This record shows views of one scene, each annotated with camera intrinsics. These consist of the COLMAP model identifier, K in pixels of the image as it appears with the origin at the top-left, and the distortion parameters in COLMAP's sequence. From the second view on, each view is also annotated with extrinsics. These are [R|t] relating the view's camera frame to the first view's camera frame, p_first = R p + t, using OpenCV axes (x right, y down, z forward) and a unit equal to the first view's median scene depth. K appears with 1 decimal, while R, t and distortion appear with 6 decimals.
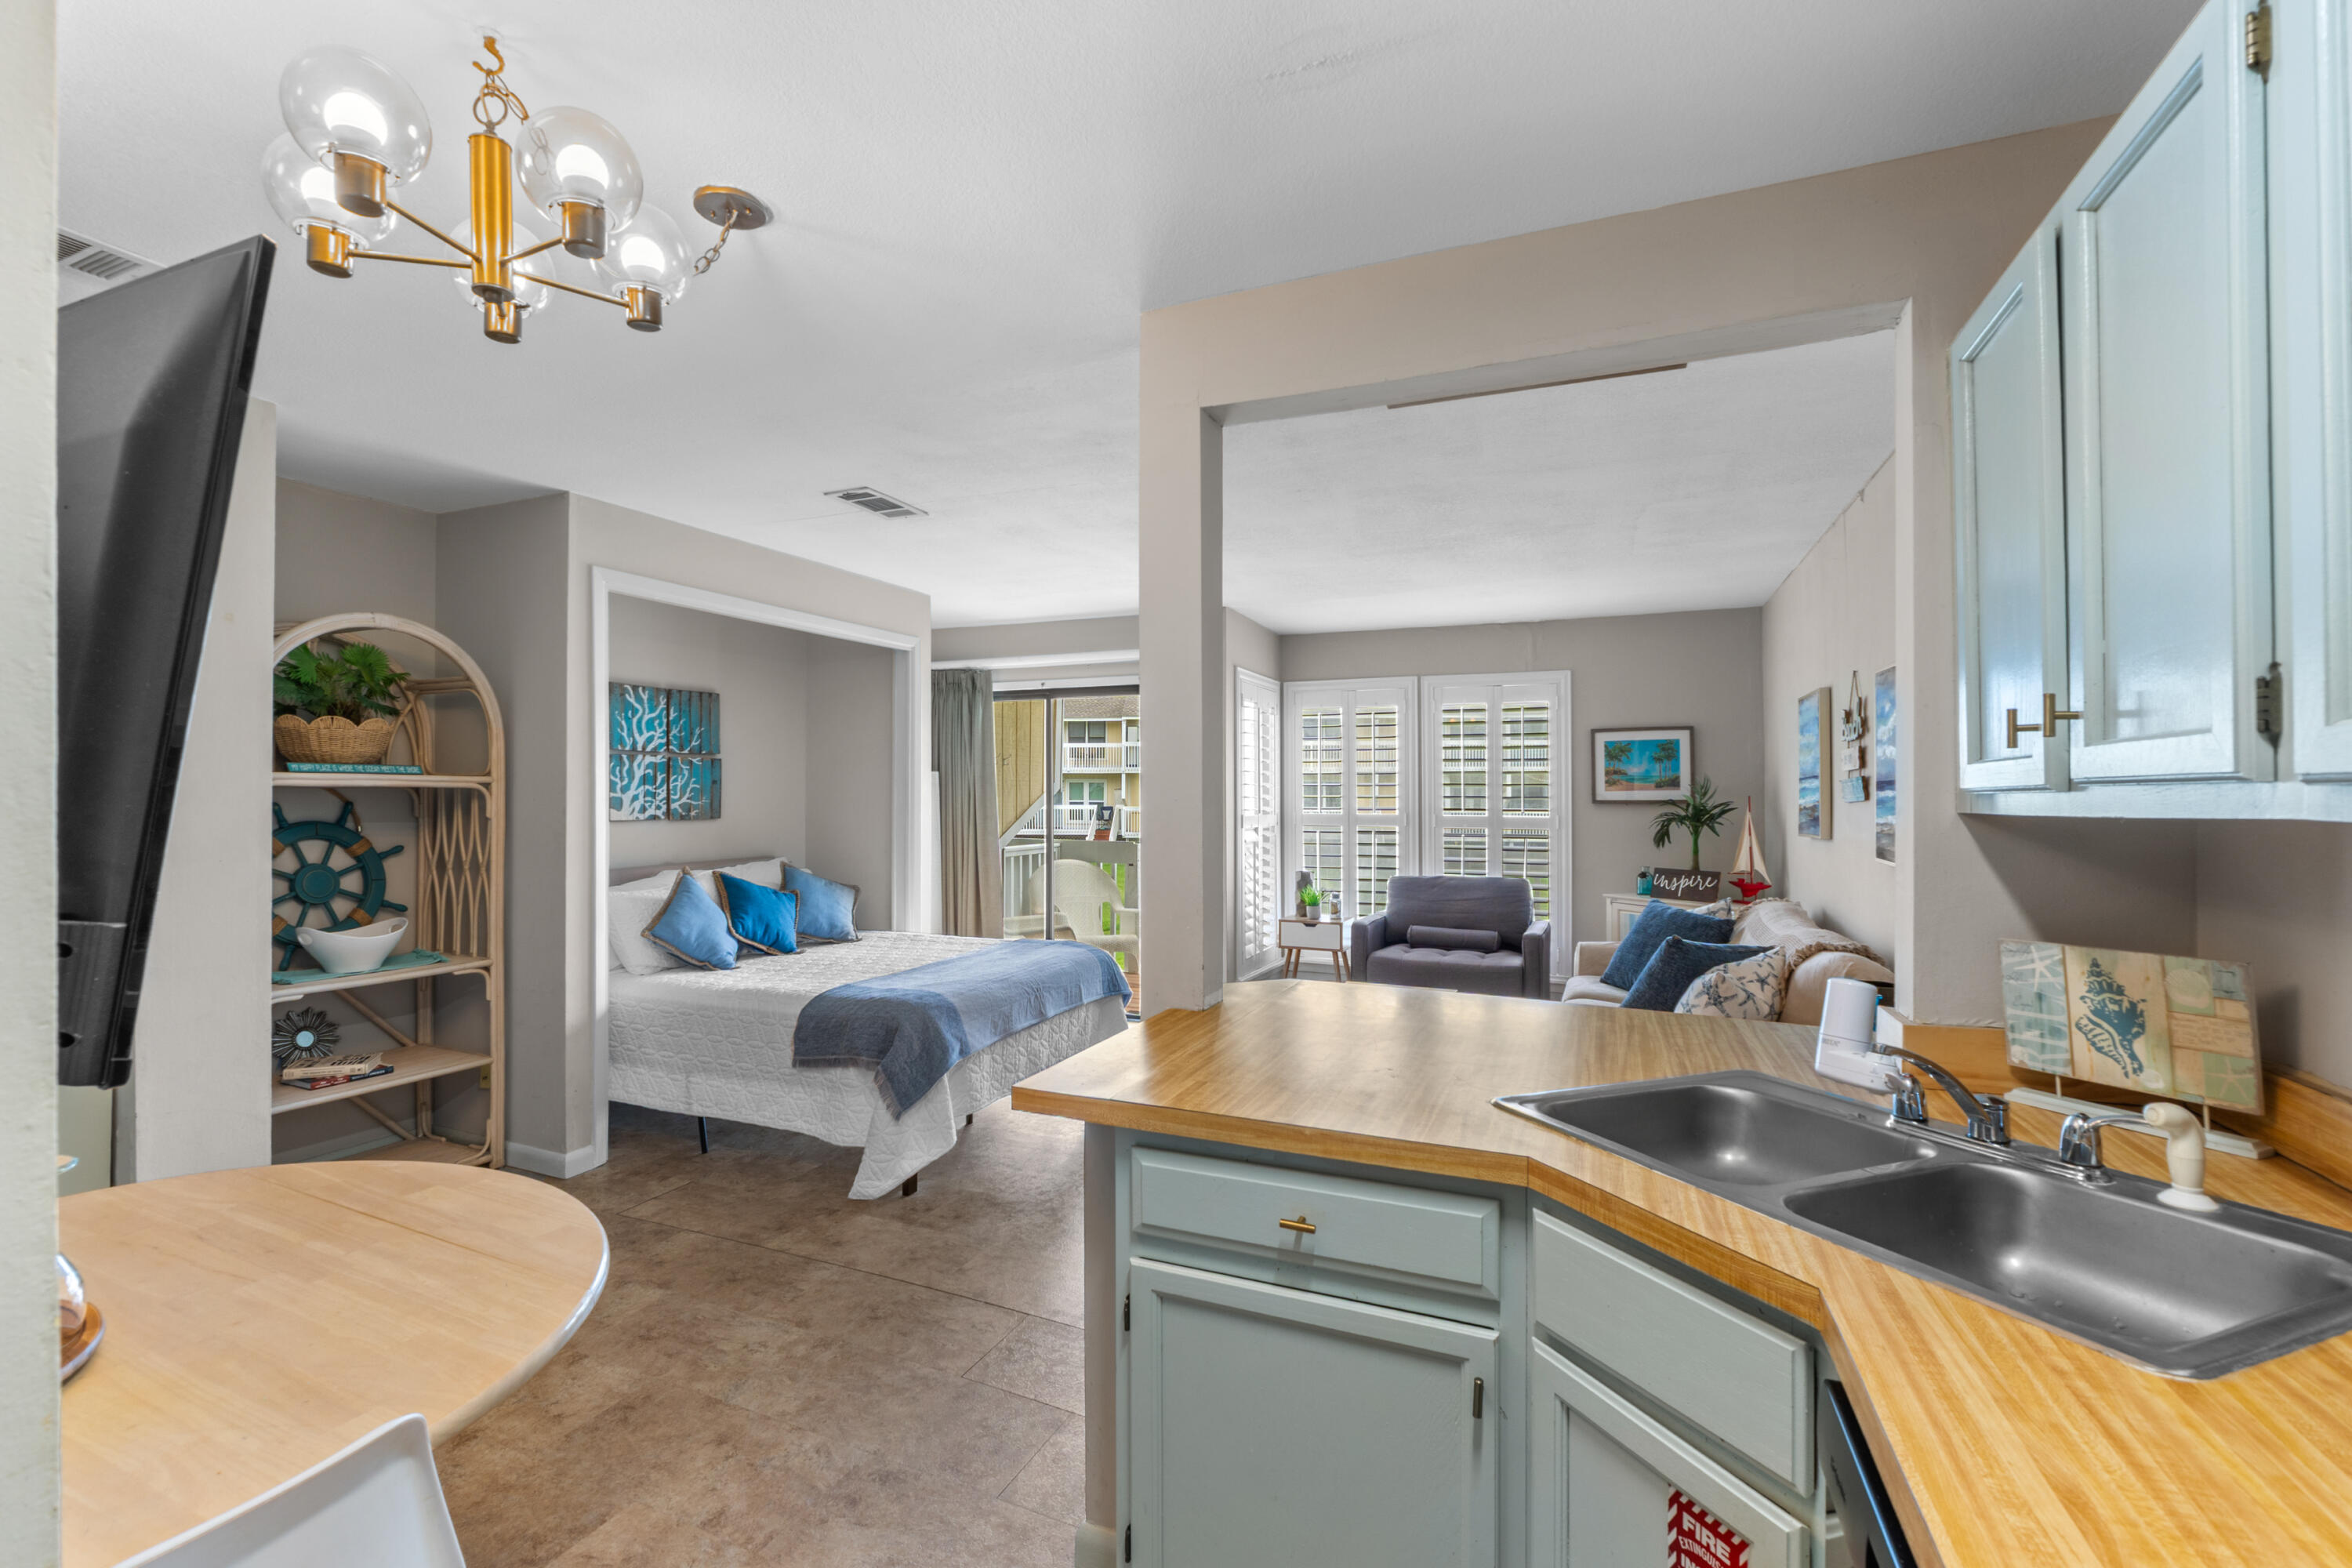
lens RADIAL K [[1016.8, 0, 1157.3], [0, 1016.8, 780.4], [0, 0, 1]] dist [0.000883, -0.000283]
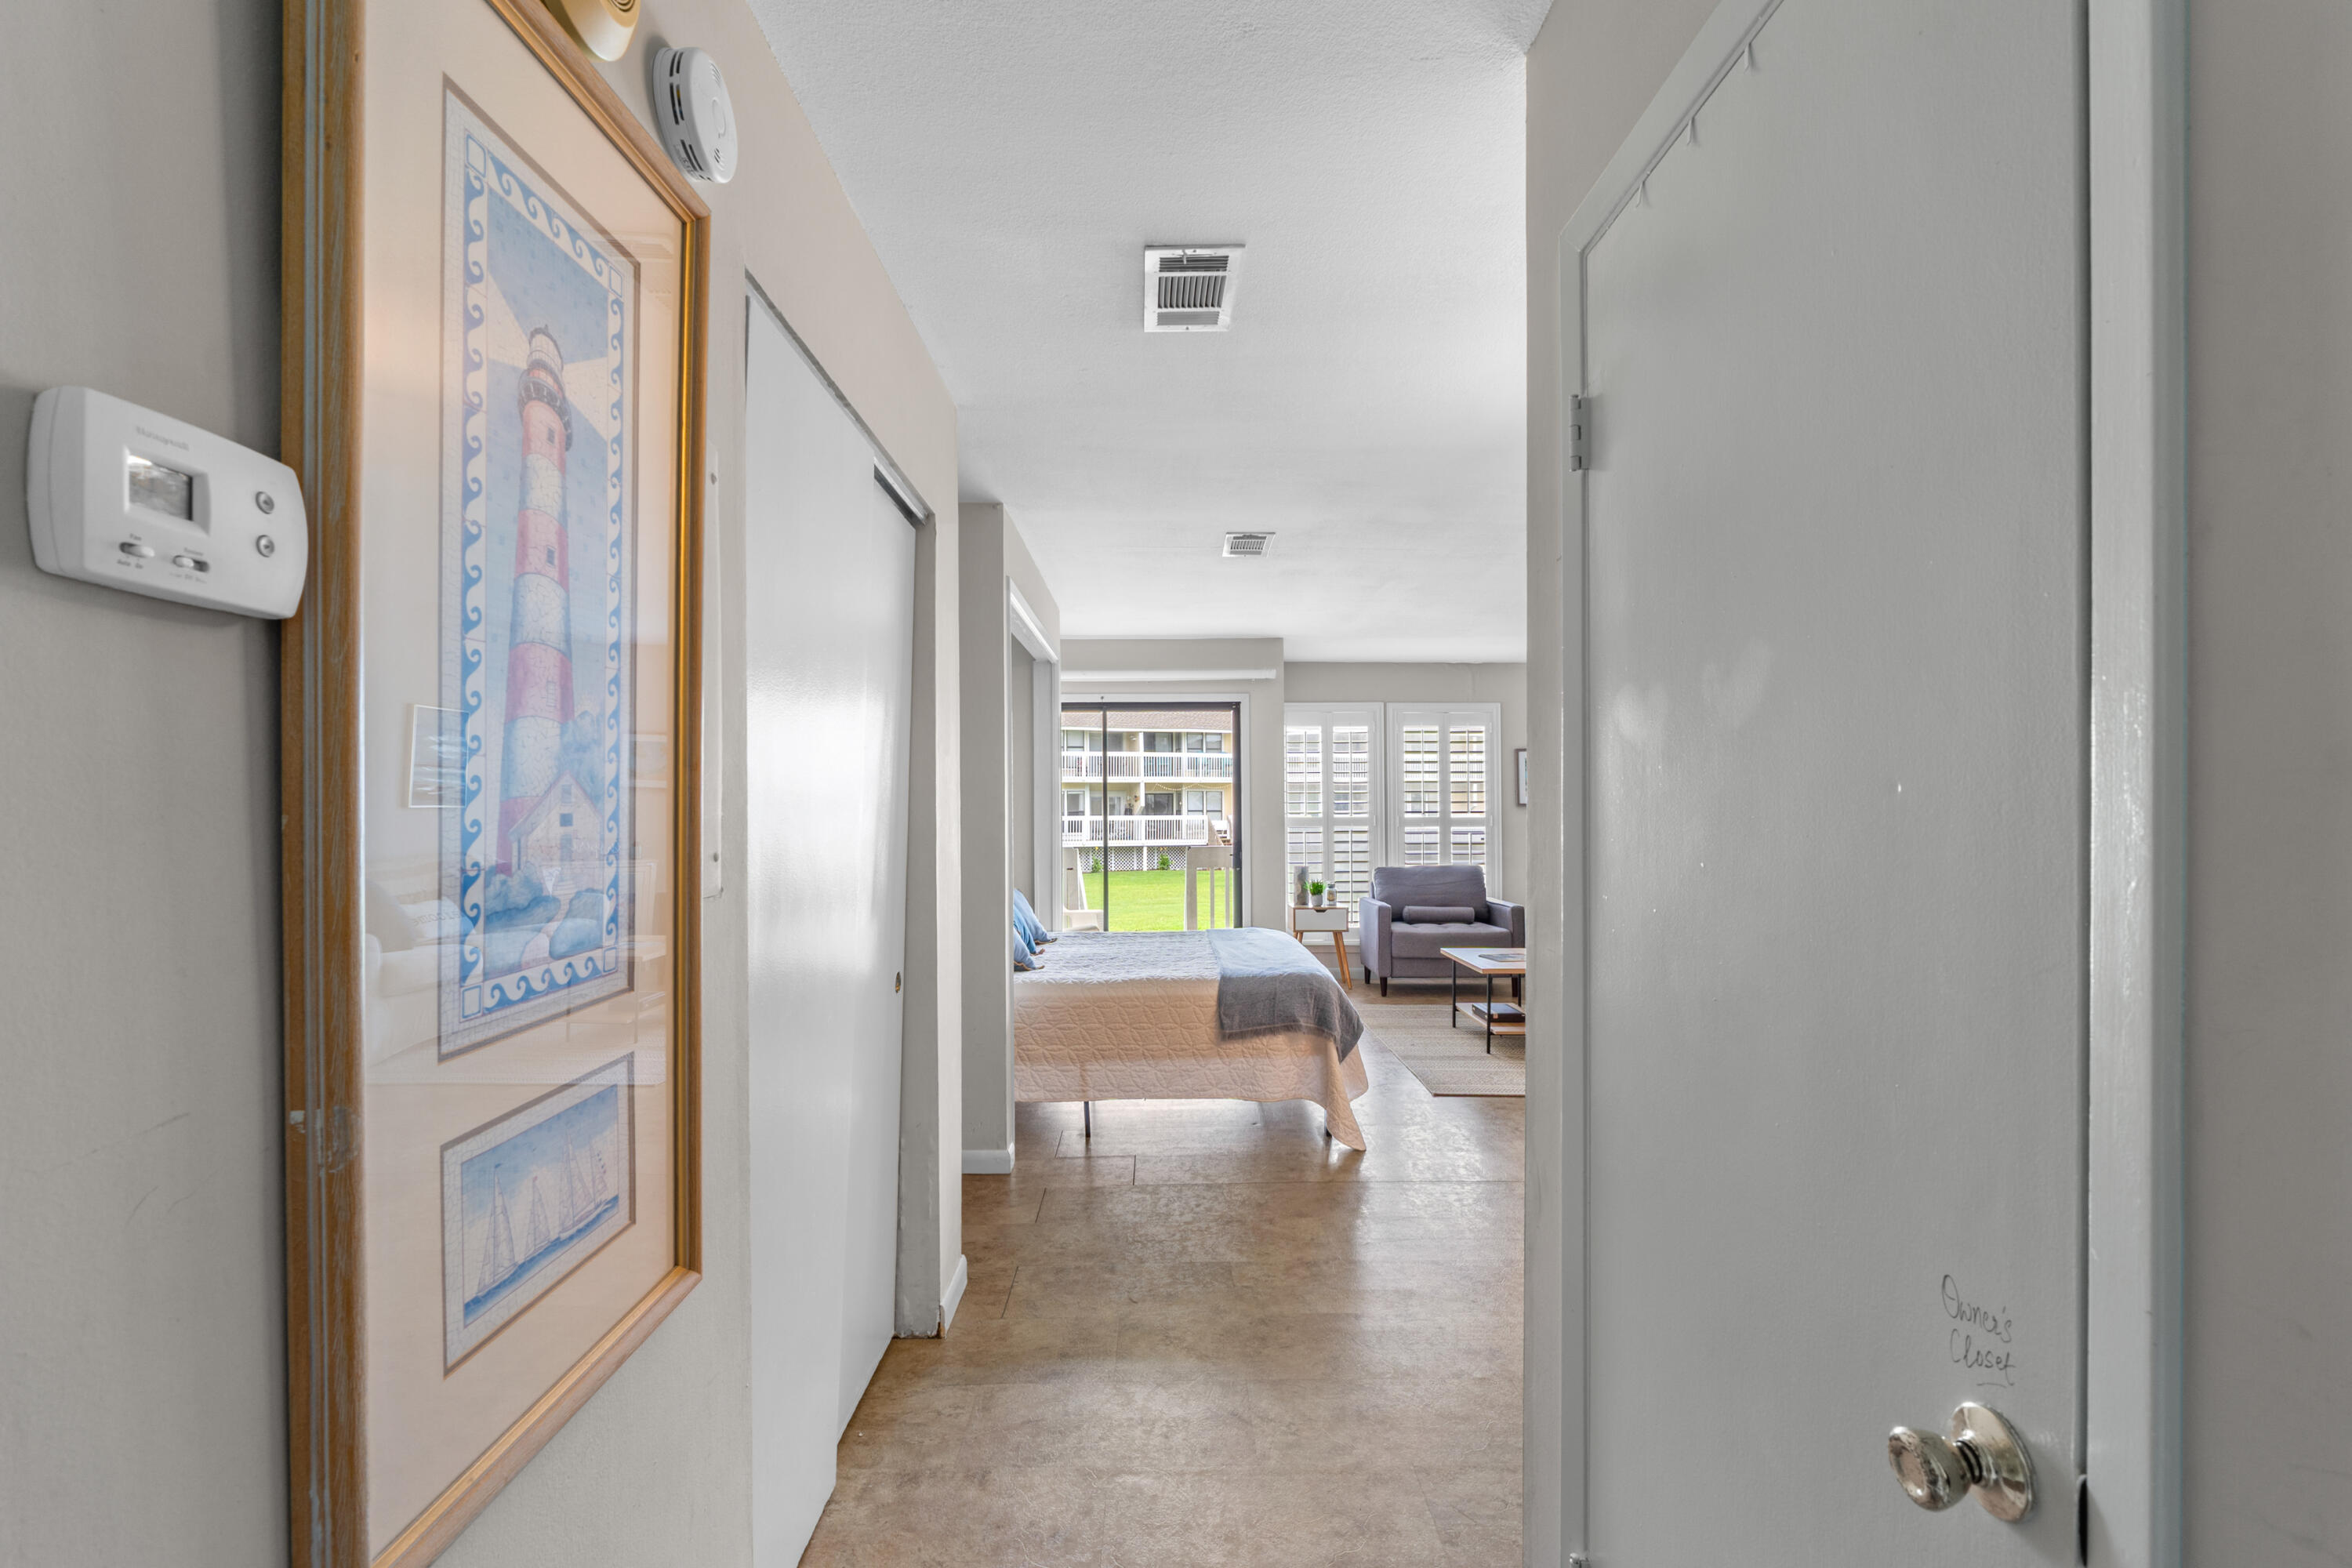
lens RADIAL K [[1016.8, 0, 1182.0], [0, 1016.8, 799.4], [0, 0, 1]] dist [0.000883, -0.000283]
pose [[0.911215, -0.002369, 0.411924, -0.633805], [-0.001781, 0.999951, 0.009691, 0.002683], [-0.411927, -0.009564, 0.911167, -0.004776]]
